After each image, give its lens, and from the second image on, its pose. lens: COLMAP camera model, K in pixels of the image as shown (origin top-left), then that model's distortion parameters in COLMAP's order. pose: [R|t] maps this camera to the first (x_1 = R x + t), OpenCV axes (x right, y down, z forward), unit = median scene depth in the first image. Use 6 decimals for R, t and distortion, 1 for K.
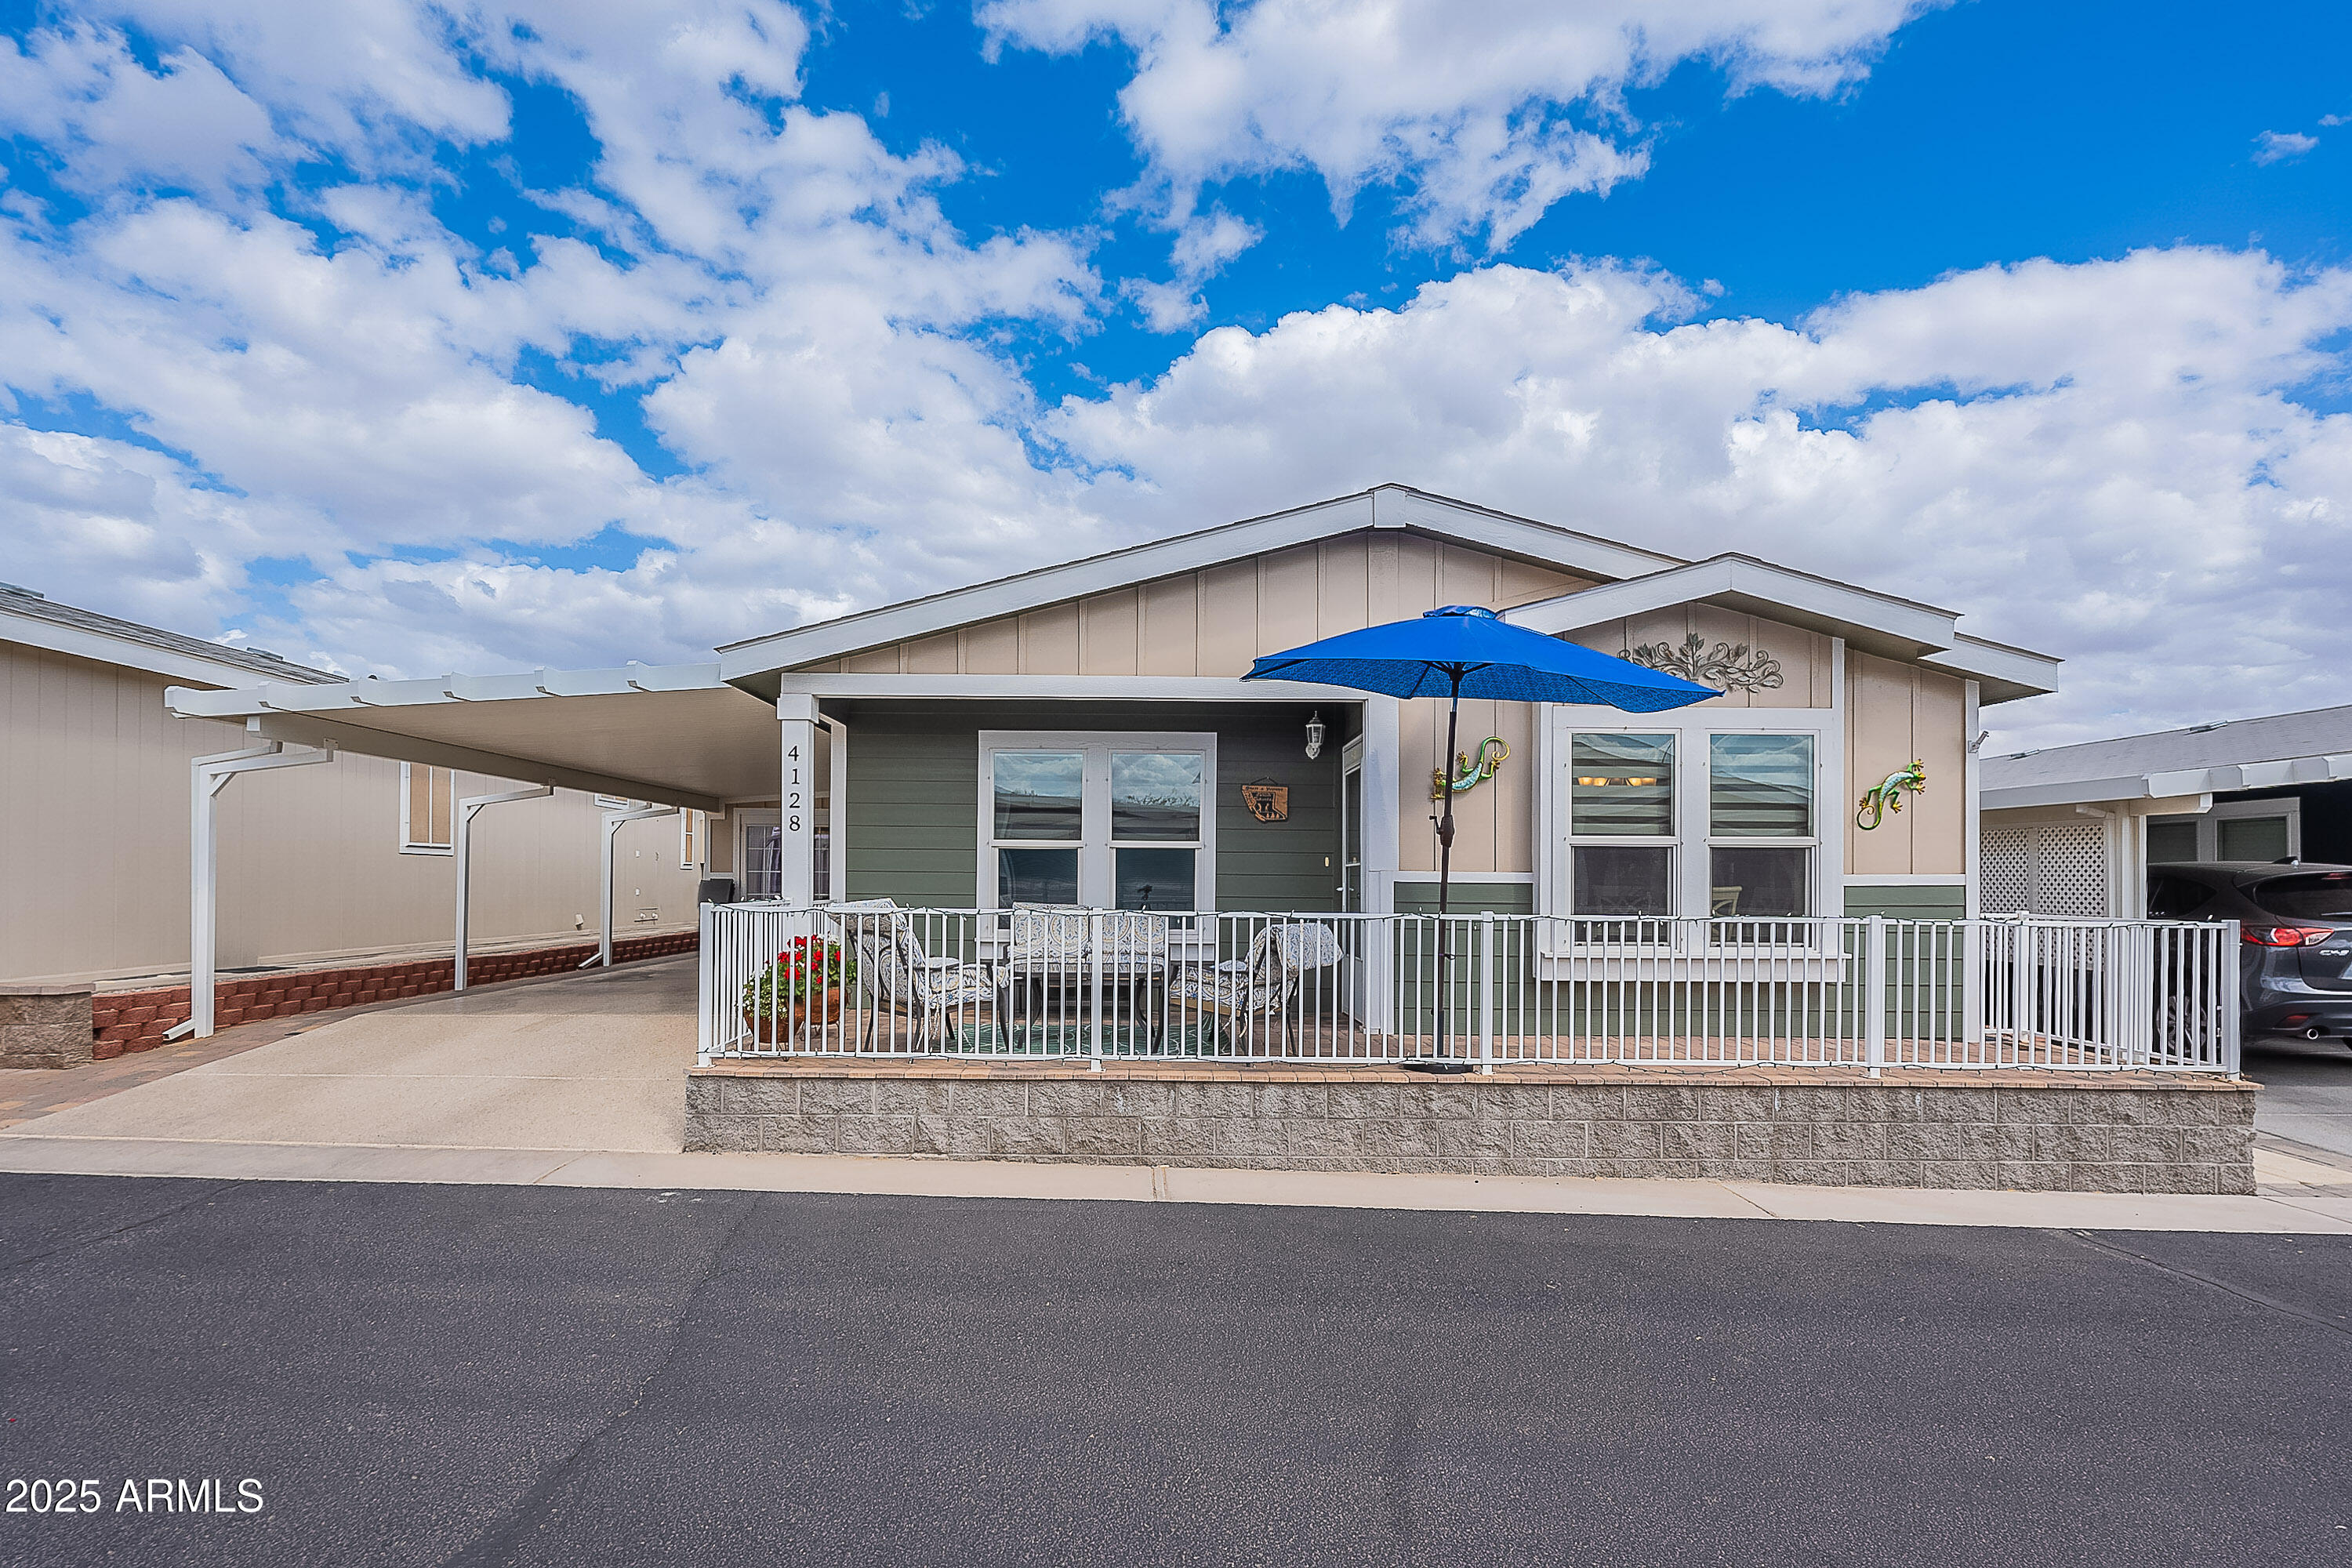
lens RADIAL K [[1120.6, 0, 1123.4], [0, 1120.6, 886.3], [0, 0, 1]] dist [0.028956, 0.000655]
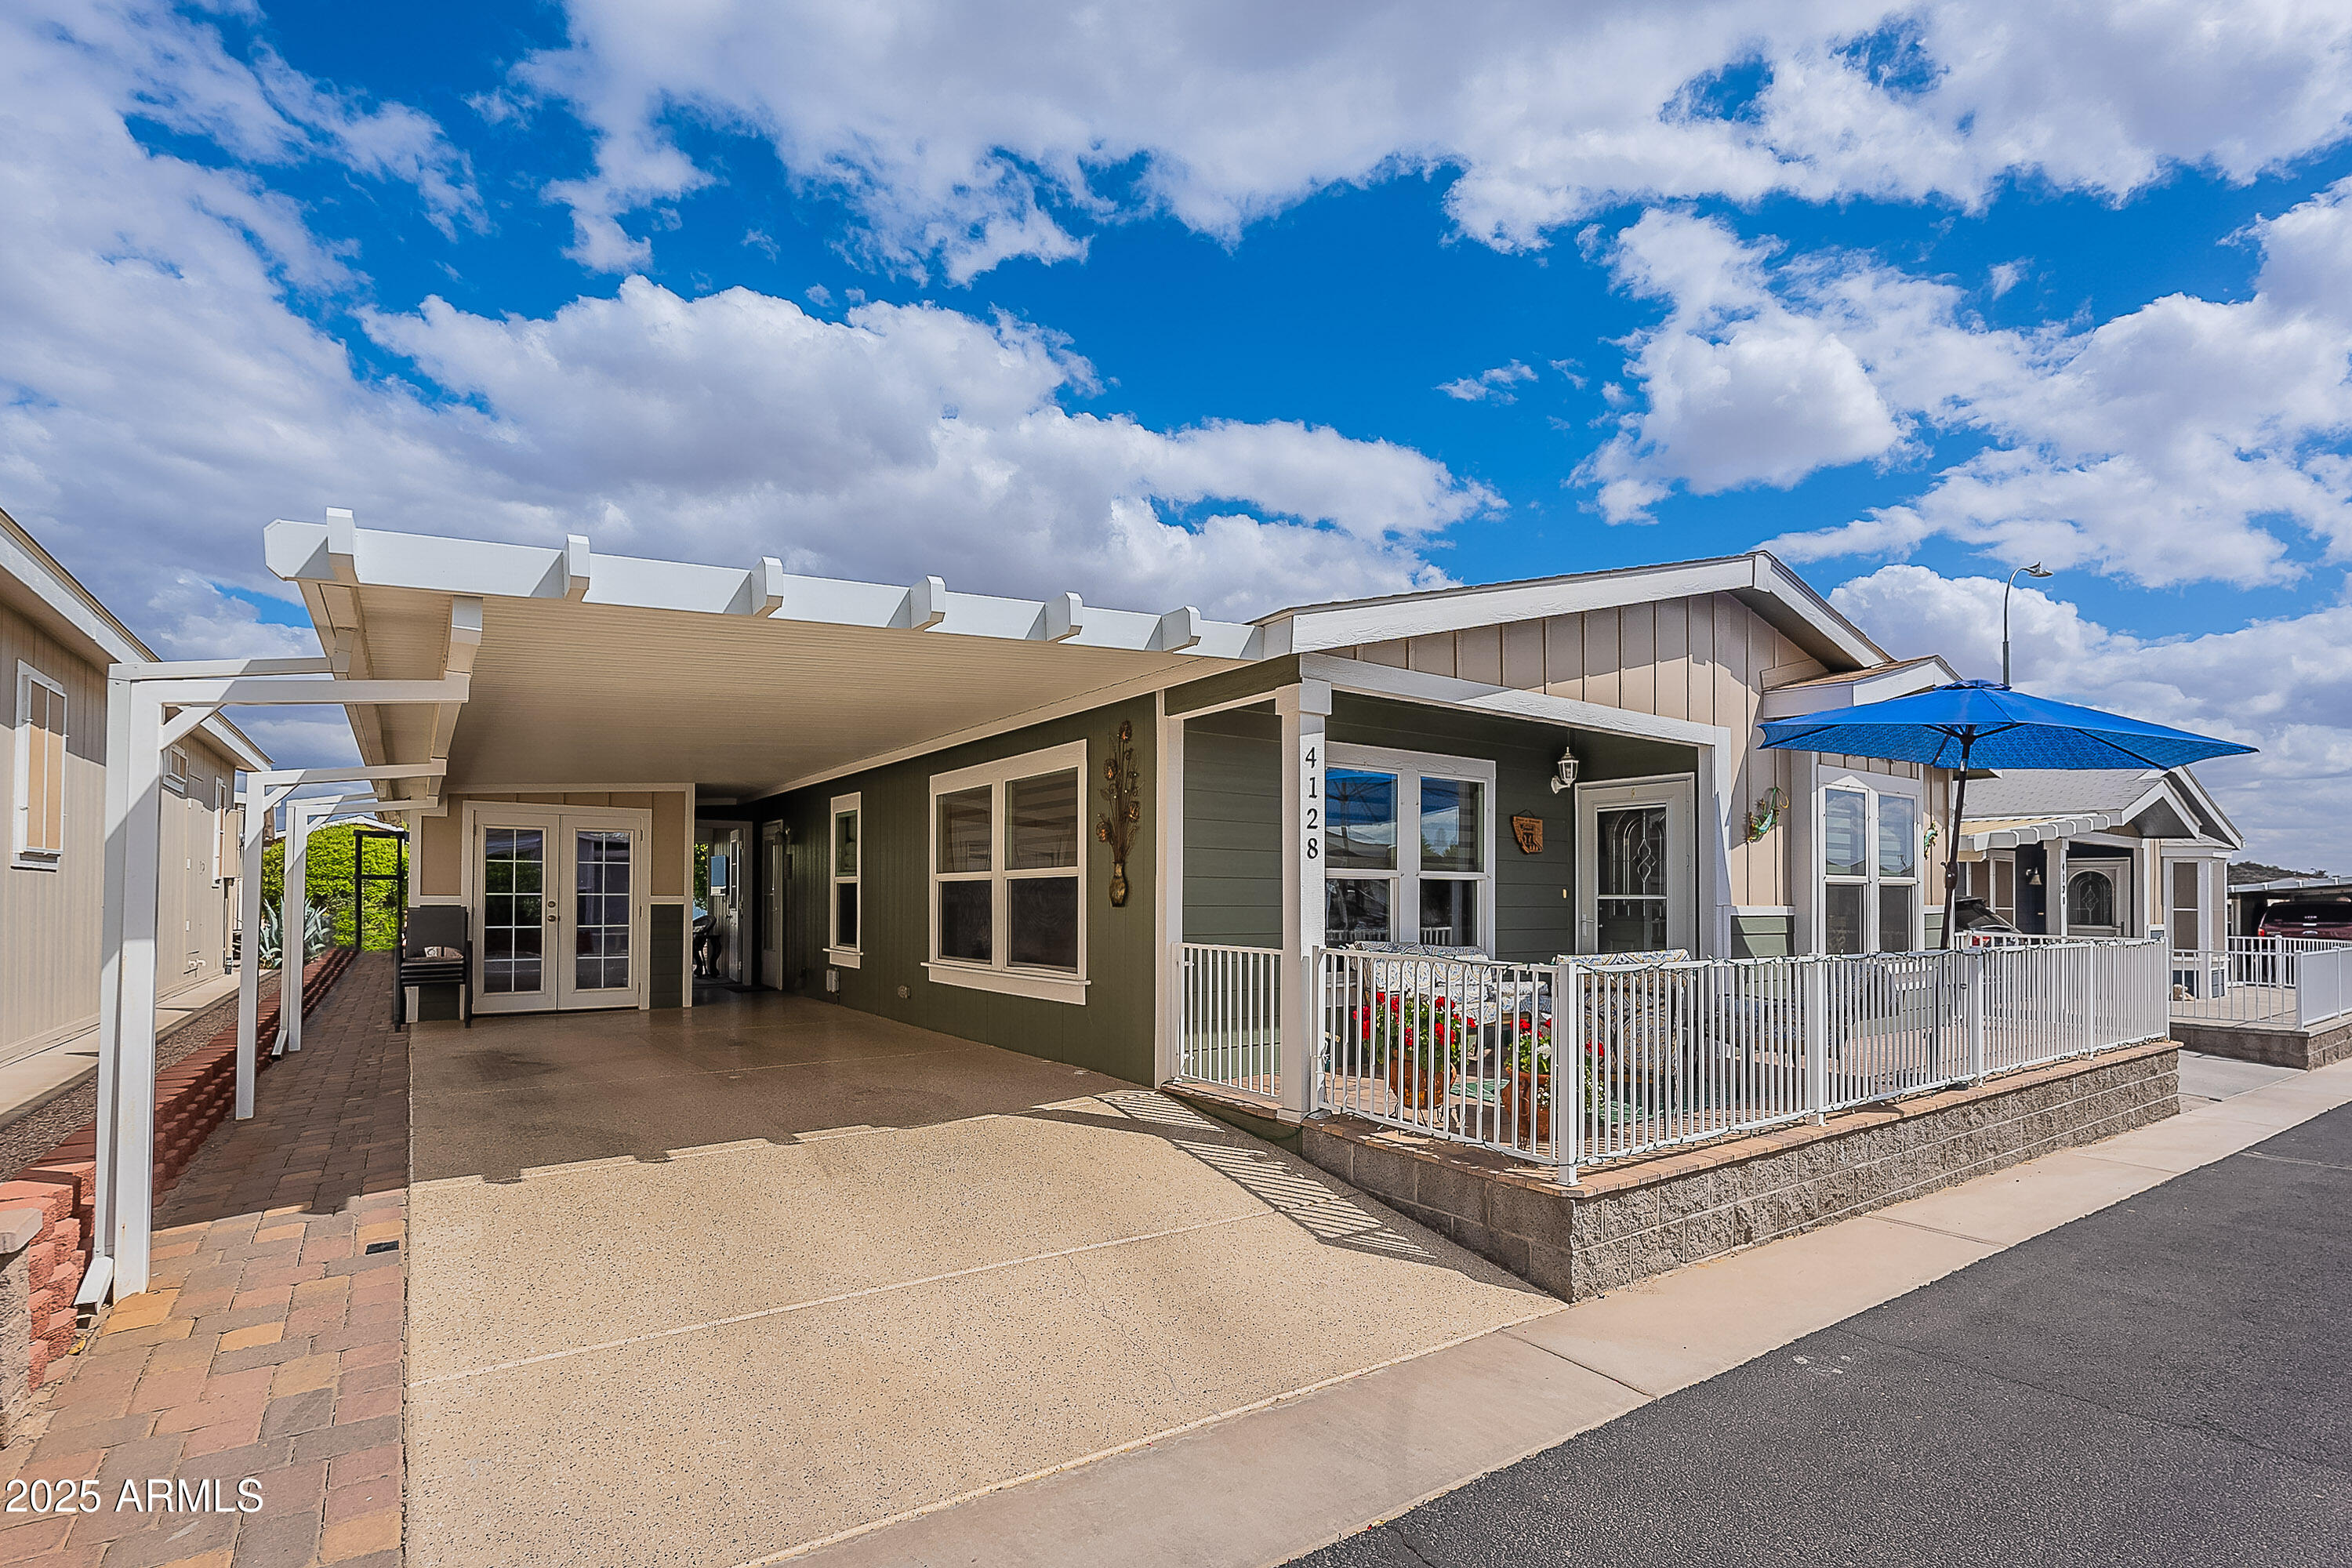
lens RADIAL K [[1120.6, 0, 1123.4], [0, 1120.6, 886.3], [0, 0, 1]] dist [0.028956, 0.000655]
pose [[0.833105, 0.005324, 0.553089, -0.099073], [0.001669, 0.999925, -0.012139, -0.002360], [-0.553112, 0.011036, 0.833034, 0.050167]]
